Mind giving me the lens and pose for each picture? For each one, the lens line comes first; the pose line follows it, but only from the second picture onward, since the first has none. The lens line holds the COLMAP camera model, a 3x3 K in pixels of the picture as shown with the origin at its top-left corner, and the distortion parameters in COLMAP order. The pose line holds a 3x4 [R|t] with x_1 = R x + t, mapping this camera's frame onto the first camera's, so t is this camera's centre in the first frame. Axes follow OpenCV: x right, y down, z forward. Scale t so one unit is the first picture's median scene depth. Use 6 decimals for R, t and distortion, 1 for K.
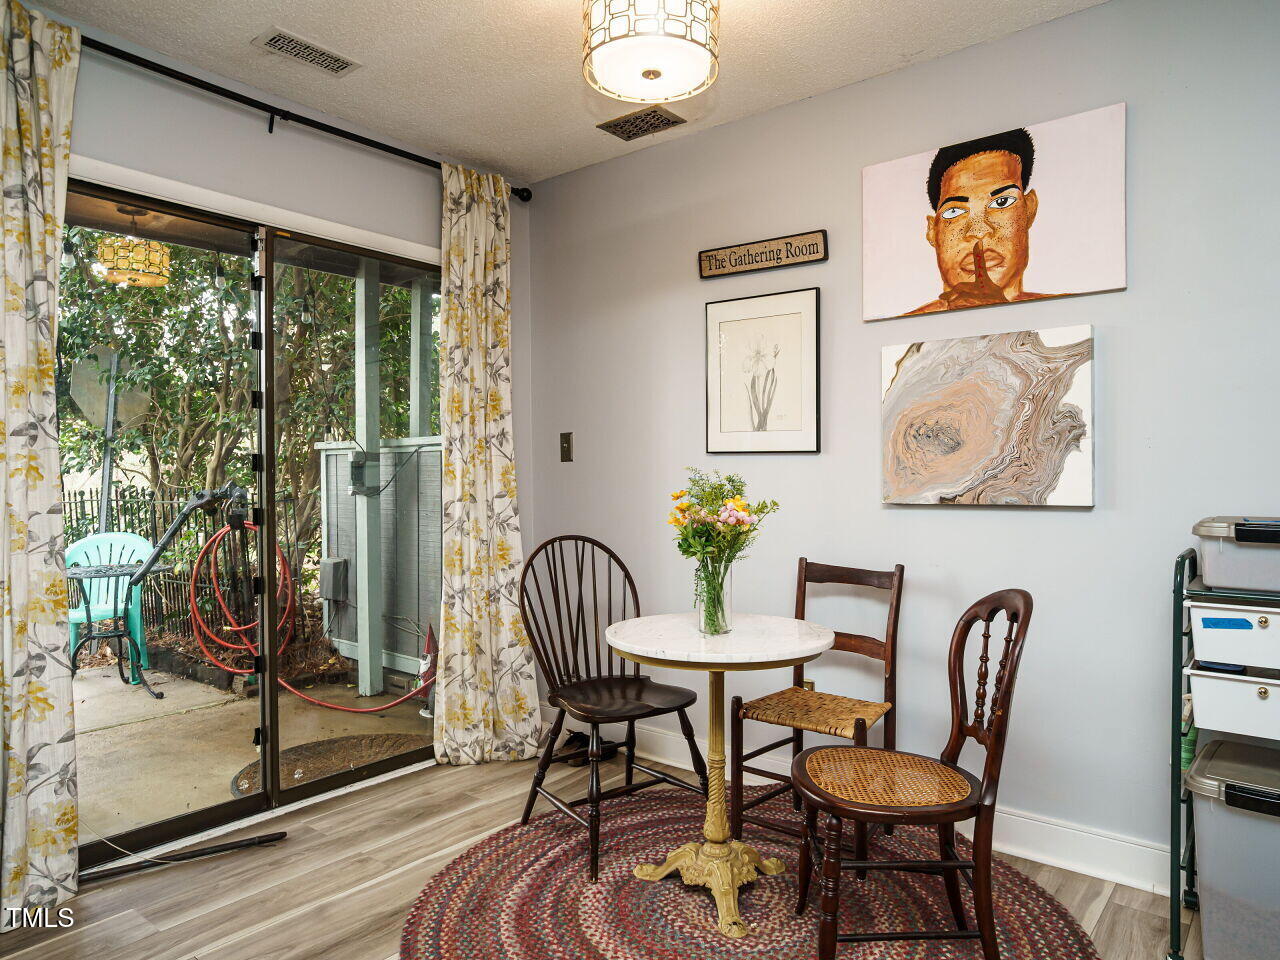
lens RADIAL K [[818.4, 0, 642.7], [0, 818.4, 478.6], [0, 0, 1]] dist [-0.041909, 0.036612]
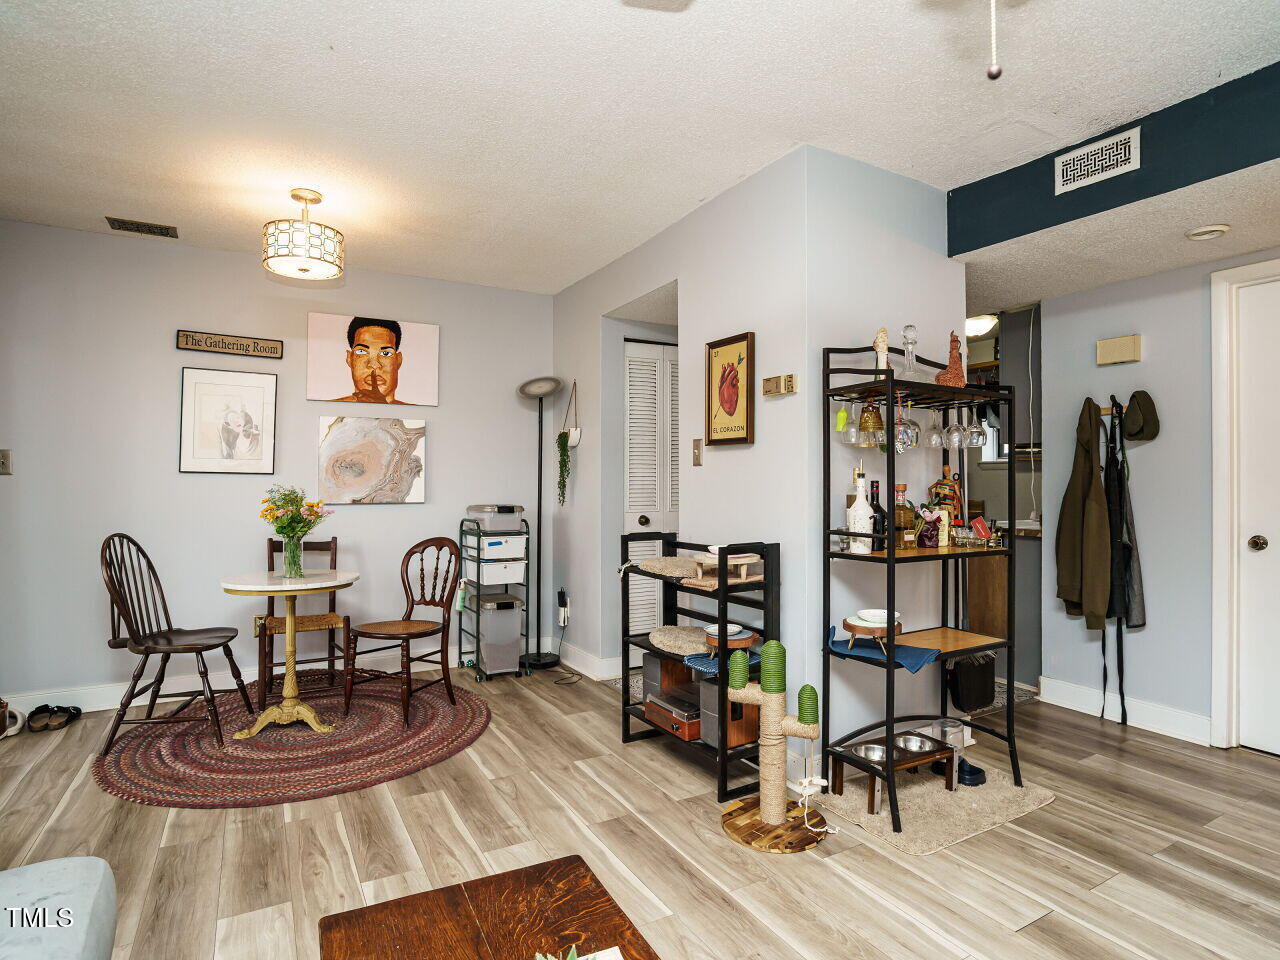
lens RADIAL K [[693.5, 0, 620.0], [0, 693.5, 471.8], [0, 0, 1]] dist [-0.055969, 0.024168]
pose [[0.385335, 0.018624, 0.922589, -0.852047], [-0.000568, 0.999801, -0.019946, -0.010059], [-0.922776, 0.007162, 0.385269, -0.190540]]
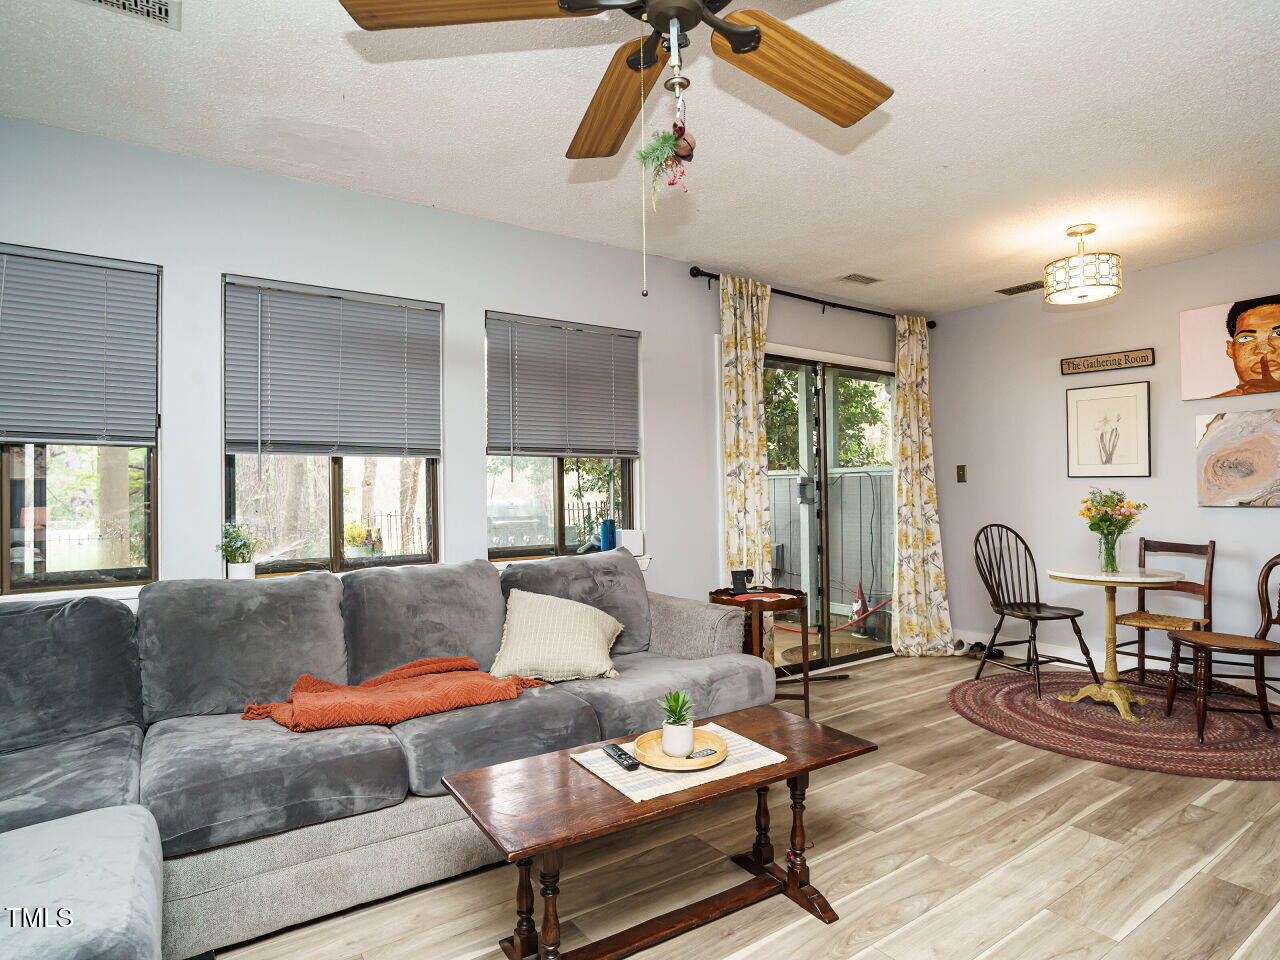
lens RADIAL K [[693.5, 0, 644.1], [0, 693.5, 481.4], [0, 0, 1]] dist [-0.055969, 0.024168]
pose [[0.956581, -0.010617, -0.291273, -0.420161], [0.005958, 0.999840, -0.016875, -0.004709], [0.291406, 0.014407, 0.956491, -0.728434]]
